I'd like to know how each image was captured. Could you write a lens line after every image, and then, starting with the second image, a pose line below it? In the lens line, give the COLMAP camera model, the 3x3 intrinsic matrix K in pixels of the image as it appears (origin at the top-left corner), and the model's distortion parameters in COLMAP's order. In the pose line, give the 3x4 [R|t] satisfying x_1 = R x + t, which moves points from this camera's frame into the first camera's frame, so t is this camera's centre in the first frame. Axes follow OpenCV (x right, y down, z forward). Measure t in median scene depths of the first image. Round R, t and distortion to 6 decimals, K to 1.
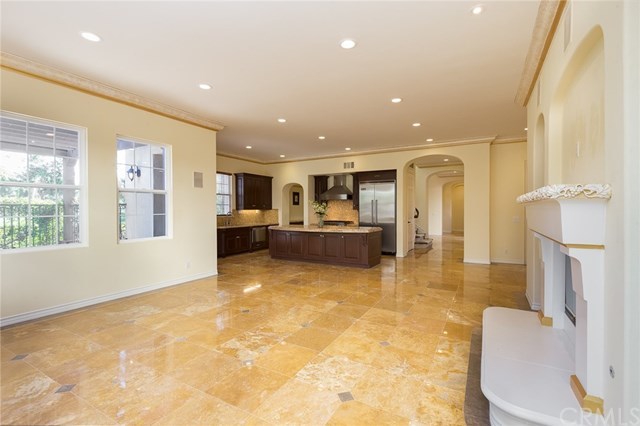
lens RADIAL K [[295.2, 0, 320.0], [0, 295.2, 213.0], [0, 0, 1]] dist [0.001239, 0.000055]
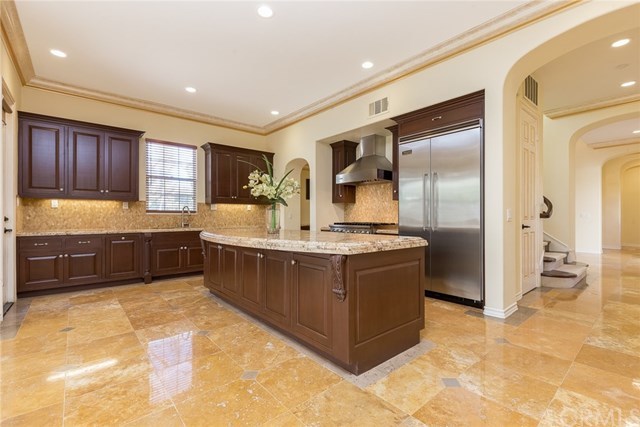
lens RADIAL K [[292.8, 0, 328.9], [0, 292.8, 216.3], [0, 0, 1]] dist [0.000982, 0.000222]
pose [[0.947505, 0.001781, -0.319735, 0.164613], [-0.004999, 0.999945, -0.009244, 0.020185], [0.319701, 0.010357, 0.947462, 0.497489]]
